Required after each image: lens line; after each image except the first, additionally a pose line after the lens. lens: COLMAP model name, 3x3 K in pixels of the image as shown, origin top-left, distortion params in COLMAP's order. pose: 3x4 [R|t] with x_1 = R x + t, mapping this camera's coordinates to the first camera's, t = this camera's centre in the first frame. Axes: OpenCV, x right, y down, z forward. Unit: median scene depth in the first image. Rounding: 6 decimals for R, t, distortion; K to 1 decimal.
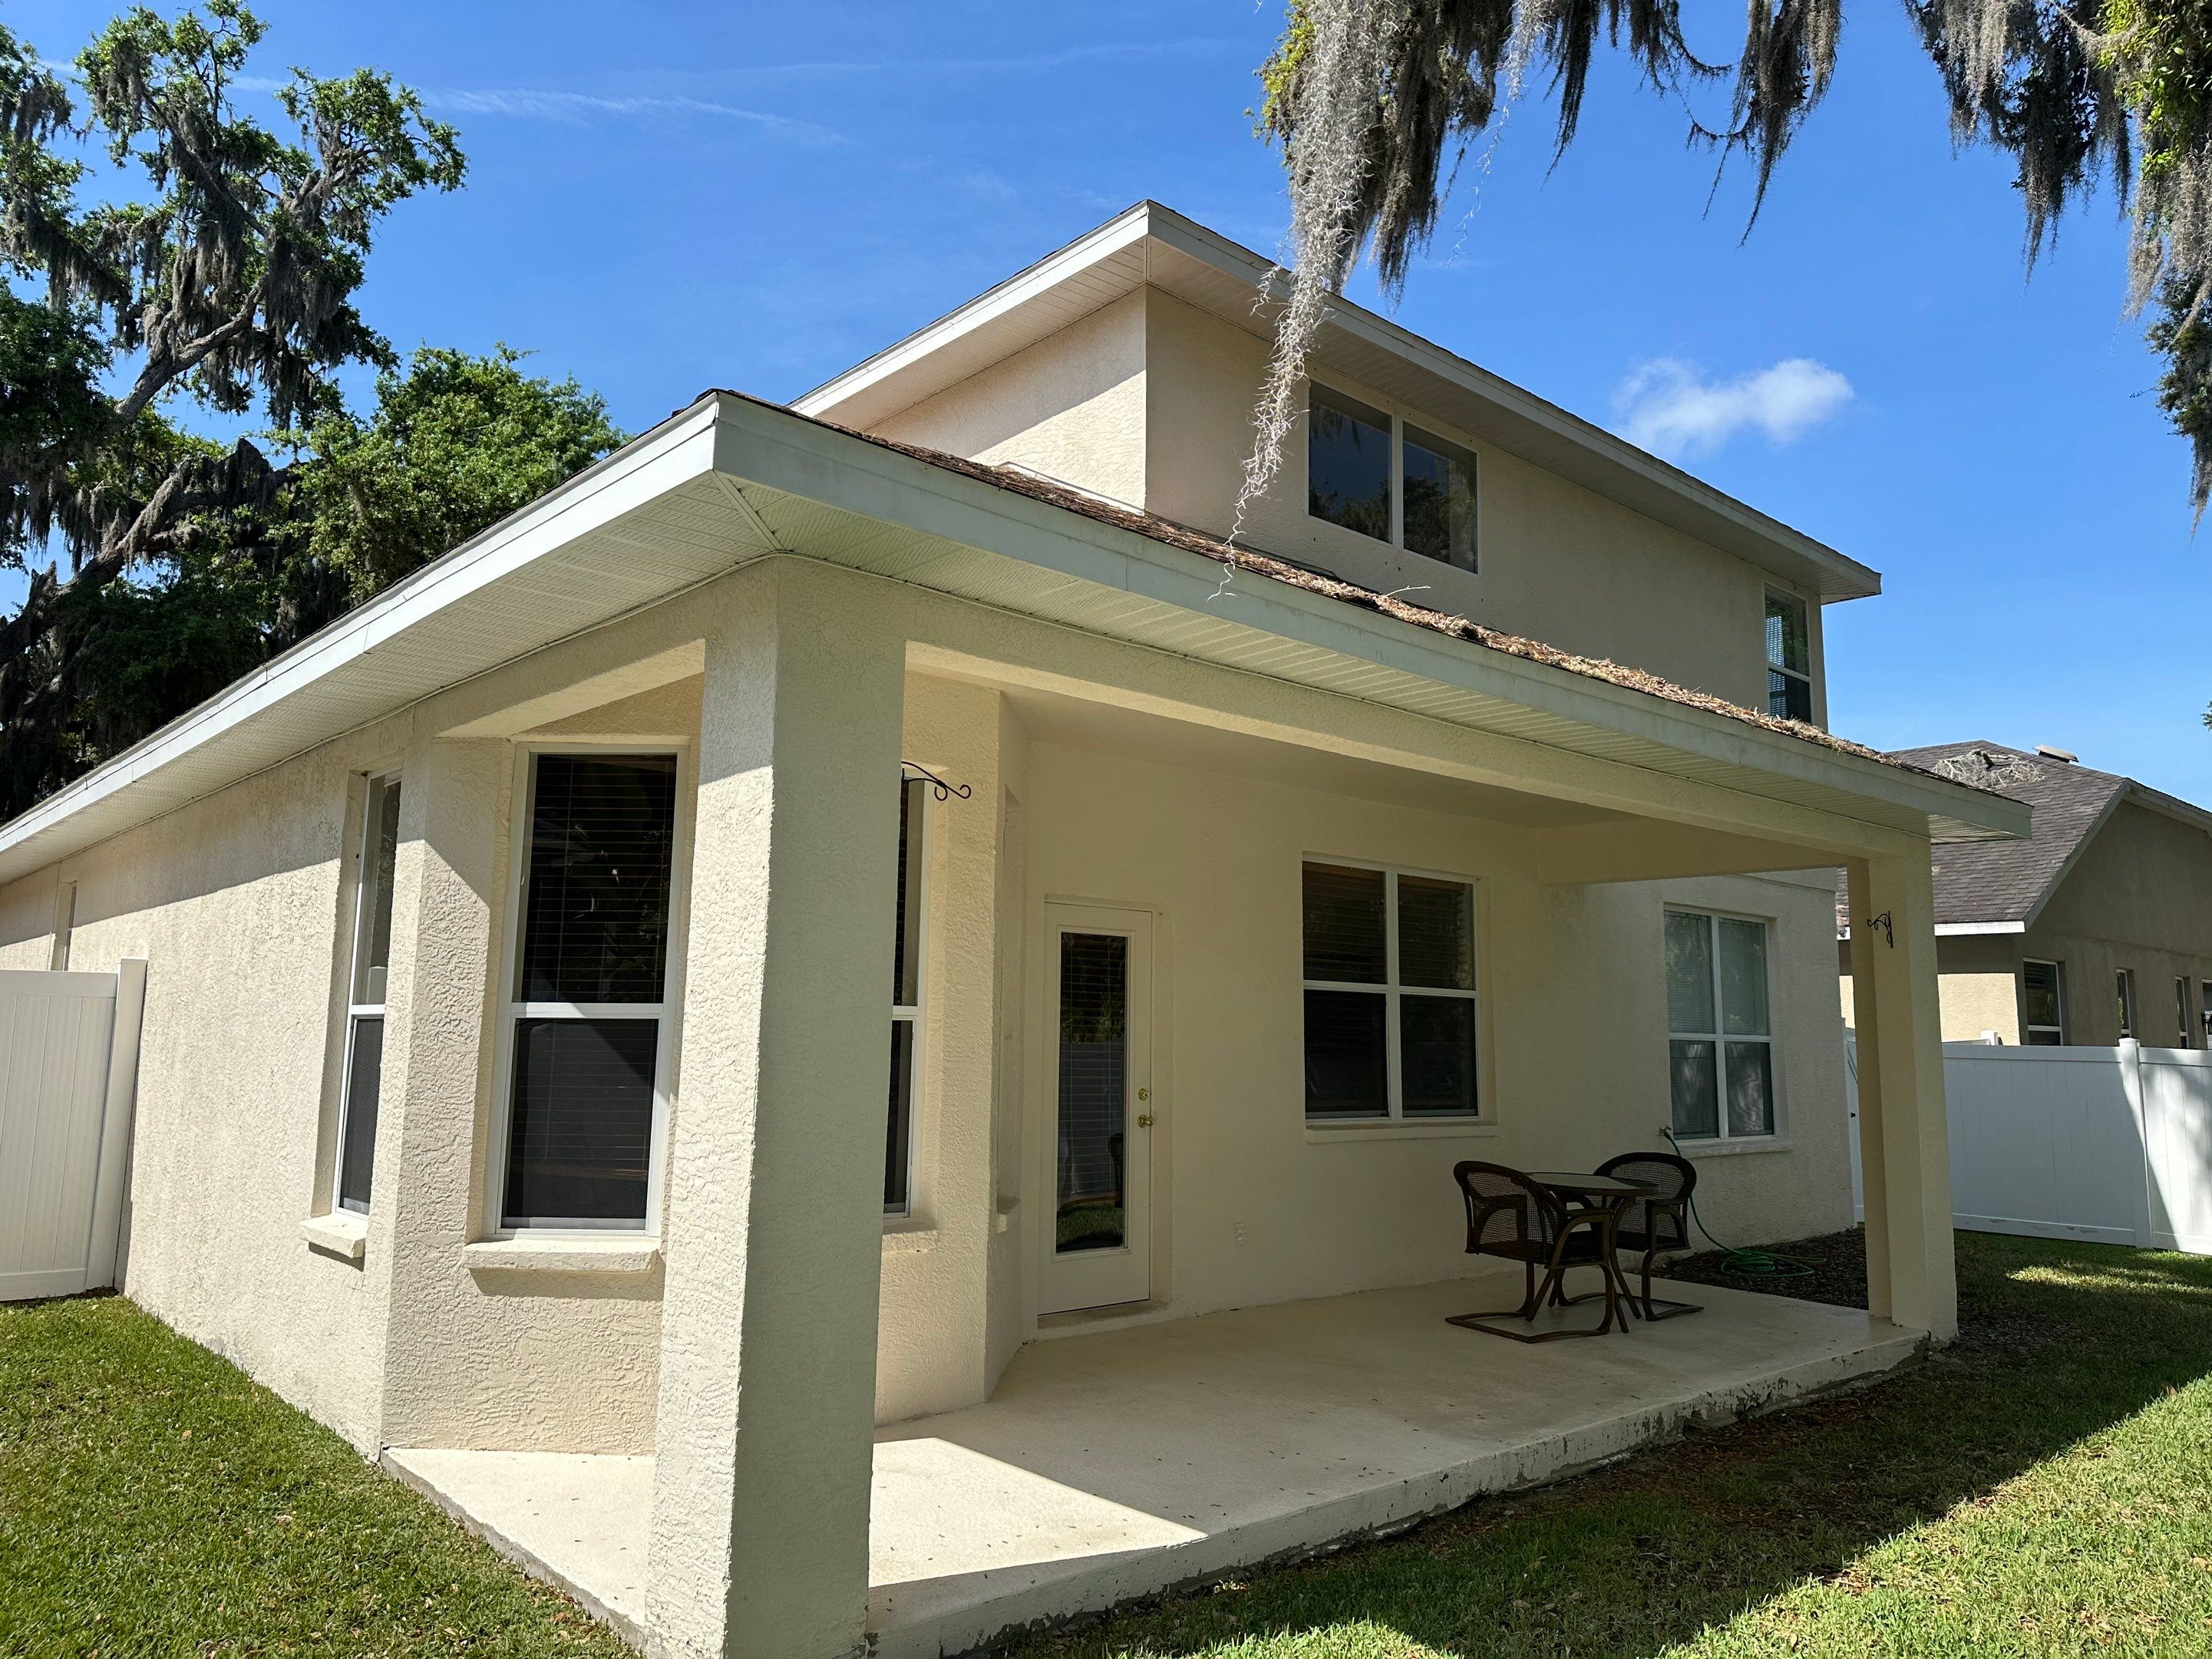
lens RADIAL K [[1539.0, 0, 1091.0], [0, 1539.0, 828.6], [0, 0, 1]] dist [0.046247, -0.047827]
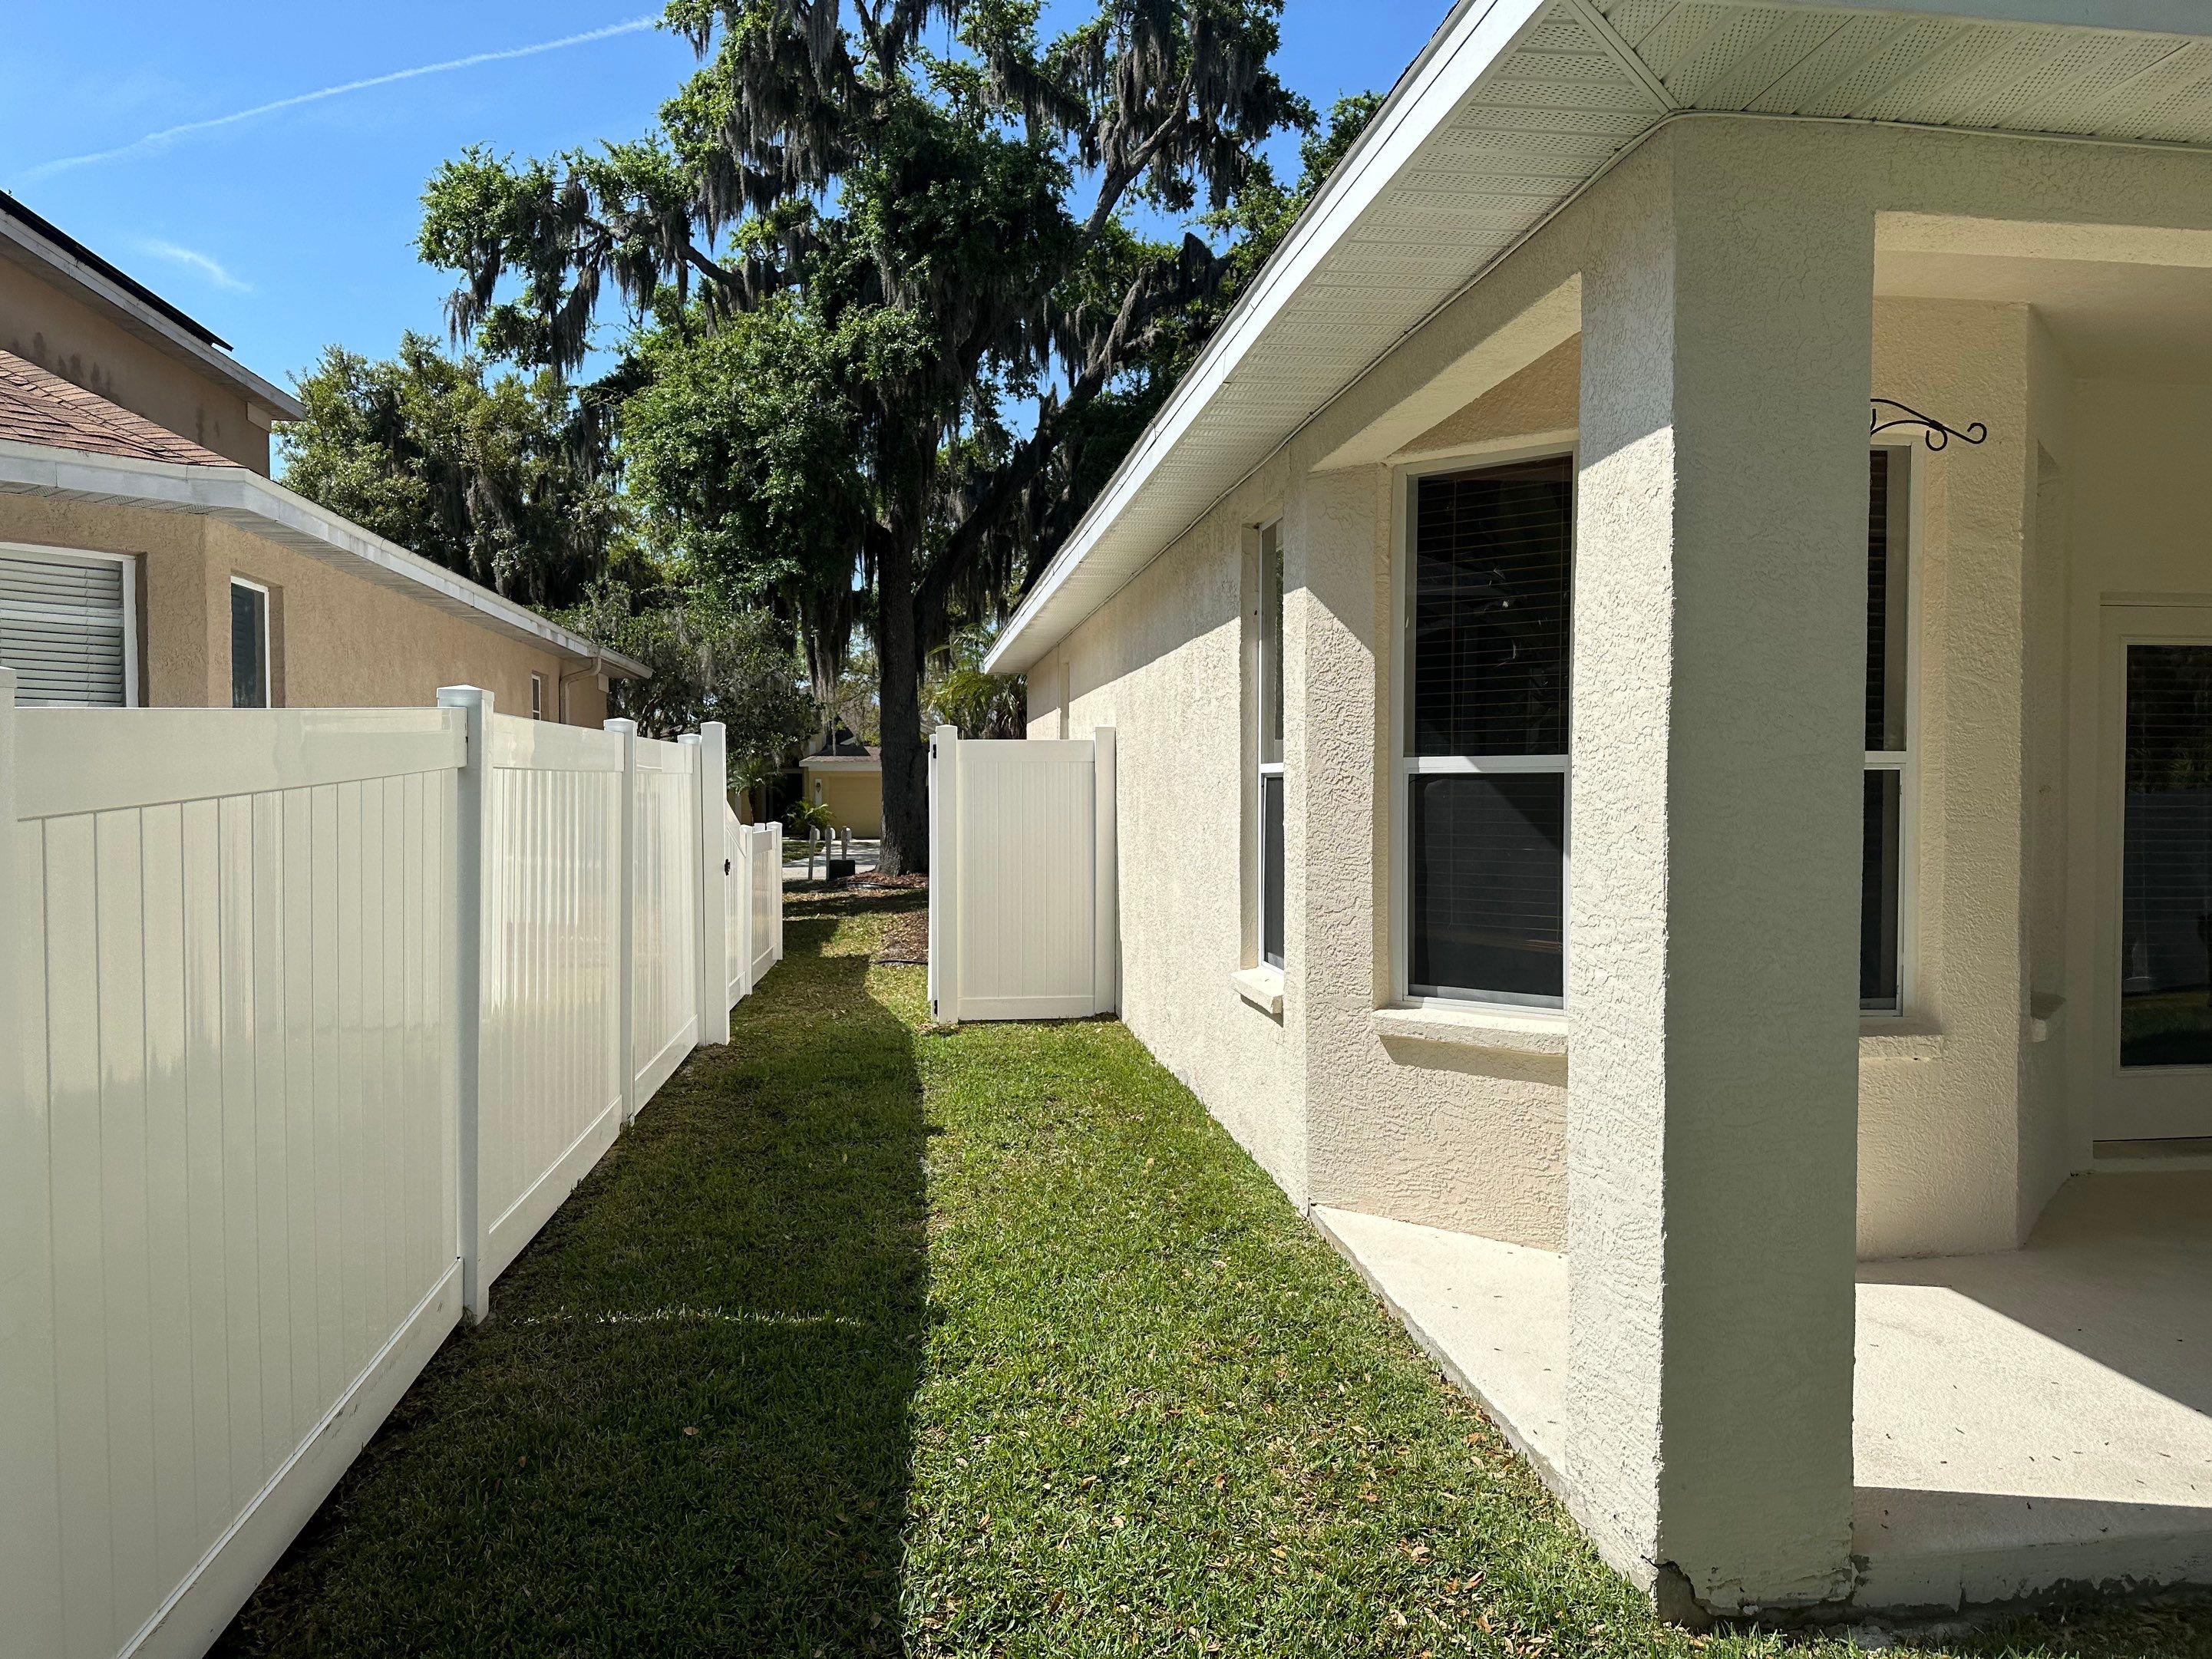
lens RADIAL K [[1529.3, 0, 1103.3], [0, 1529.3, 827.0], [0, 0, 1]] dist [0.129590, -0.198476]
pose [[0.830548, -0.000878, -0.556947, -0.014072], [0.089857, 0.987109, 0.132444, 0.016026], [0.549651, -0.160046, 0.819920, 0.144181]]
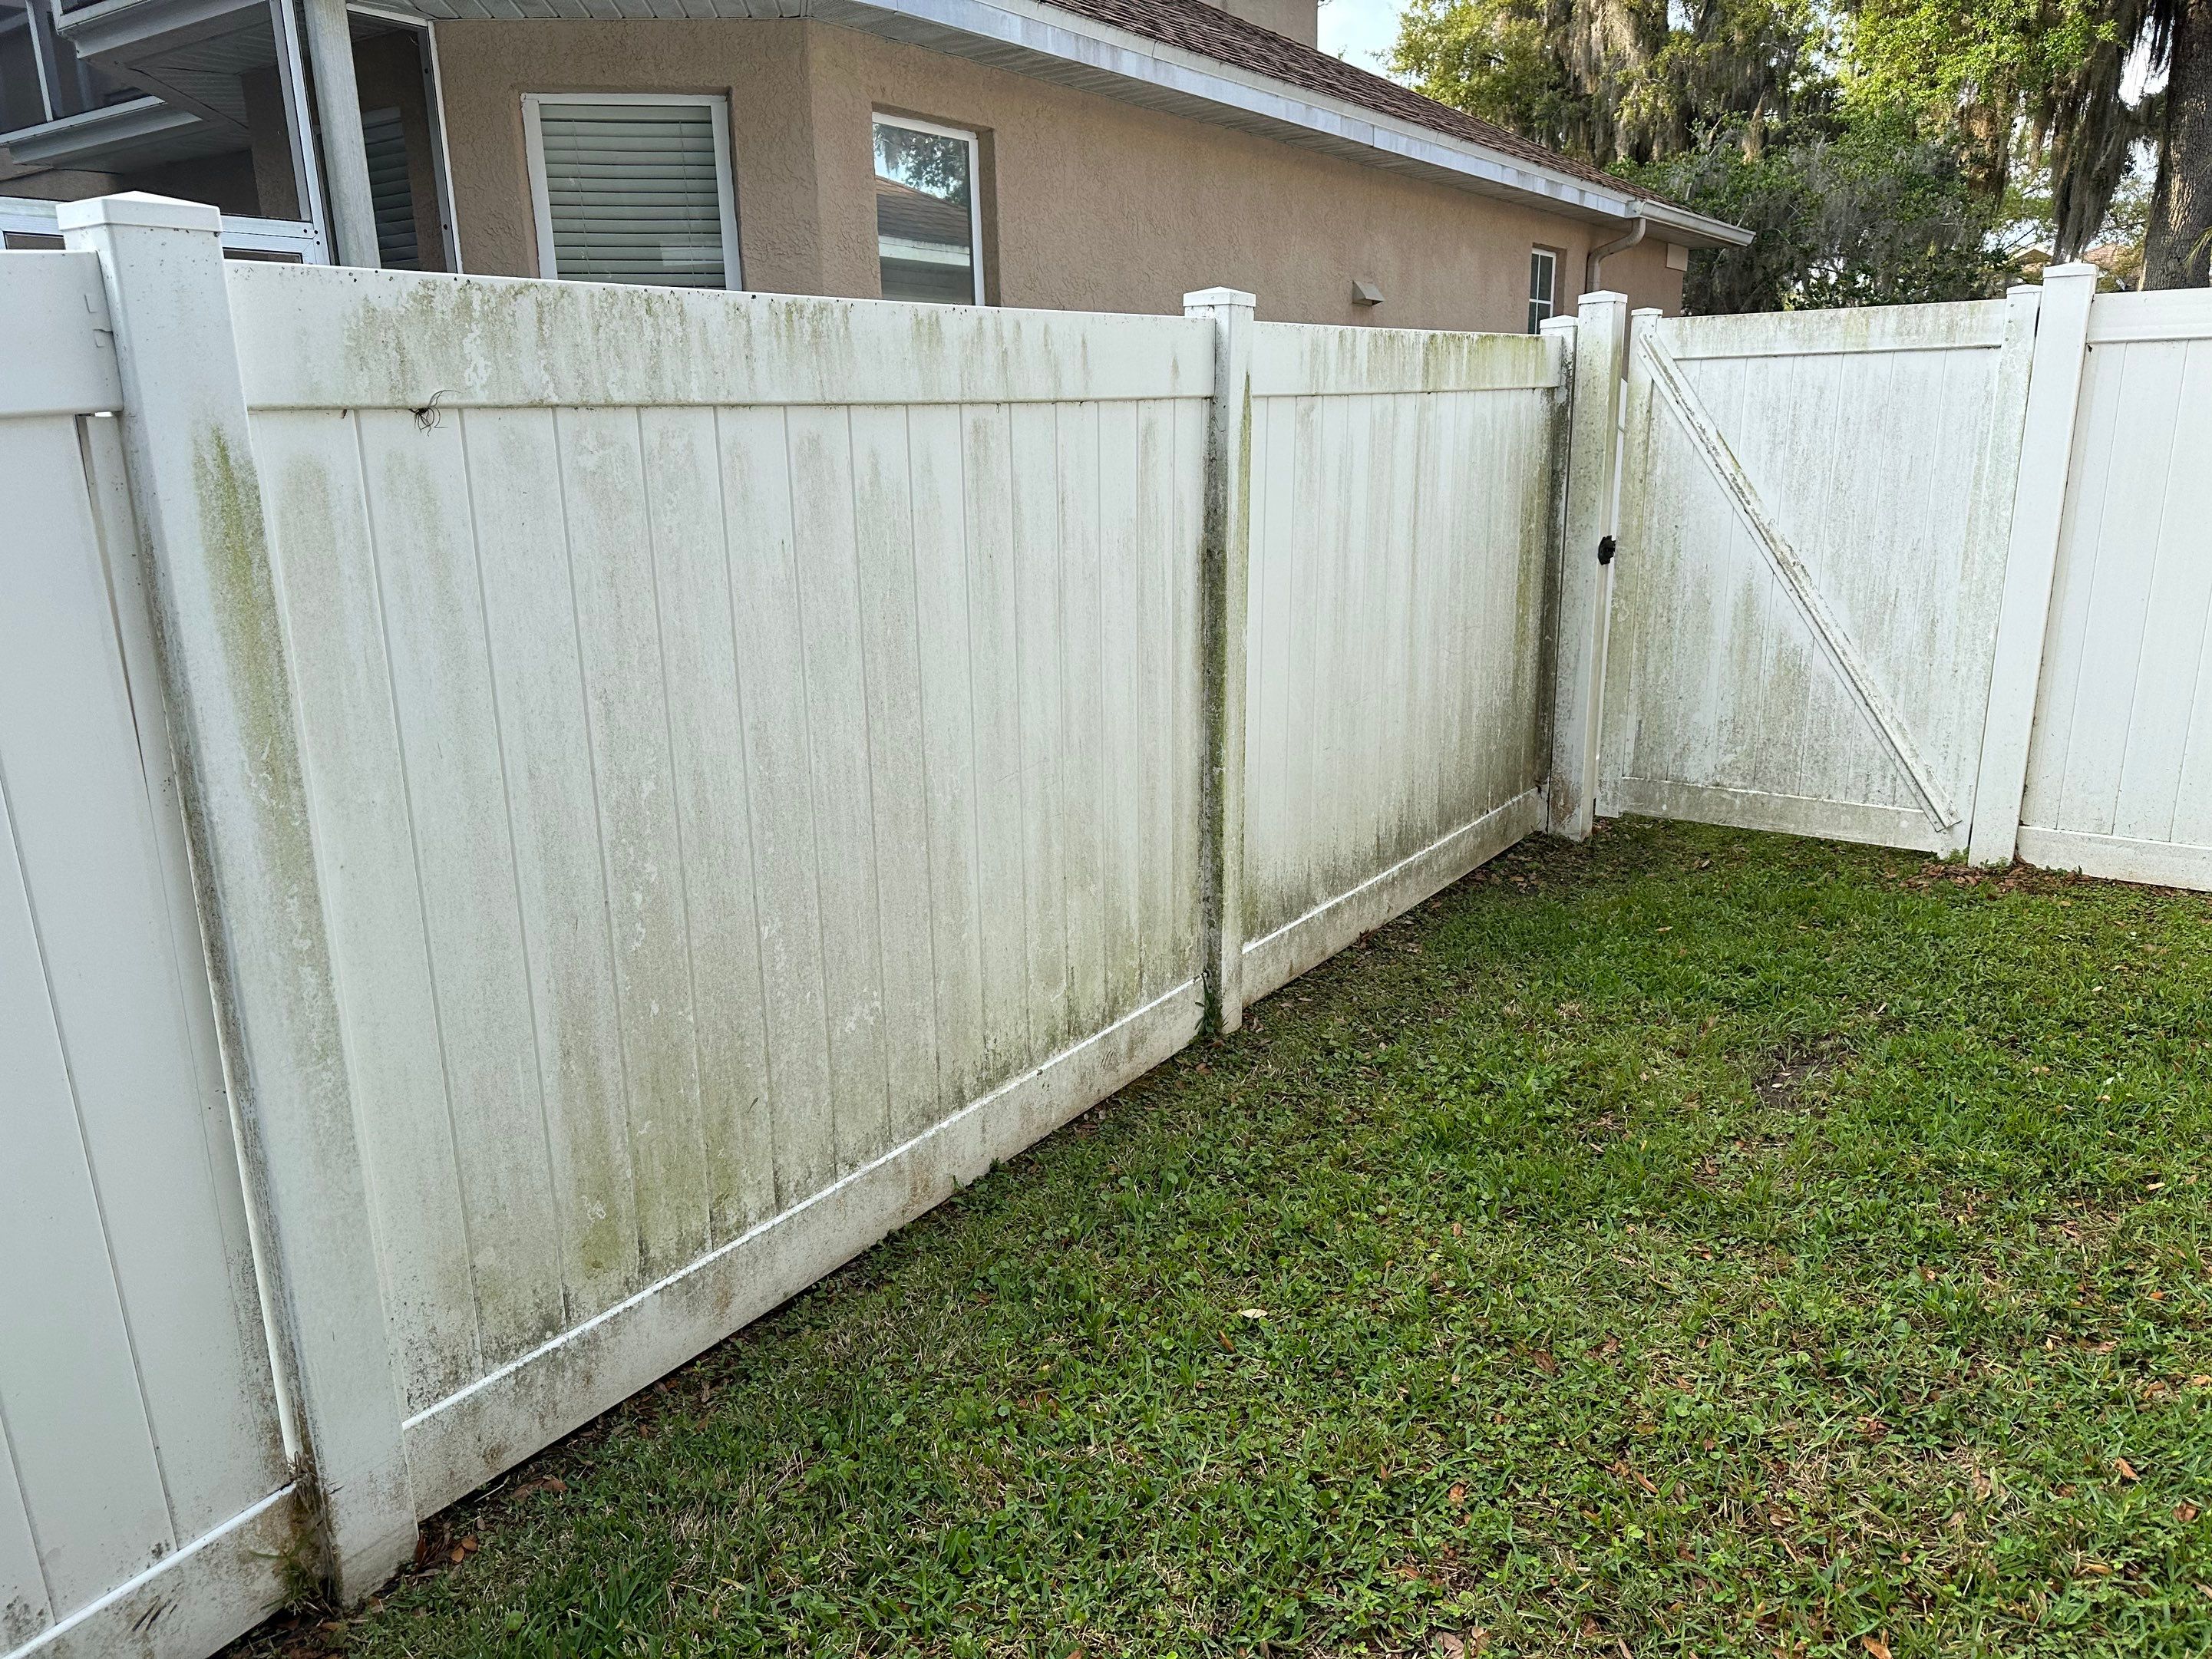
lens RADIAL K [[1576.3, 0, 1106.9], [0, 1576.3, 812.1], [0, 0, 1]] dist [0.005534, -0.000810]
pose [[0.236270, 0.218354, -0.946836, -0.365048], [0.161674, 0.952008, 0.259890, 0.088840], [0.958143, -0.214483, 0.189629, 0.737842]]
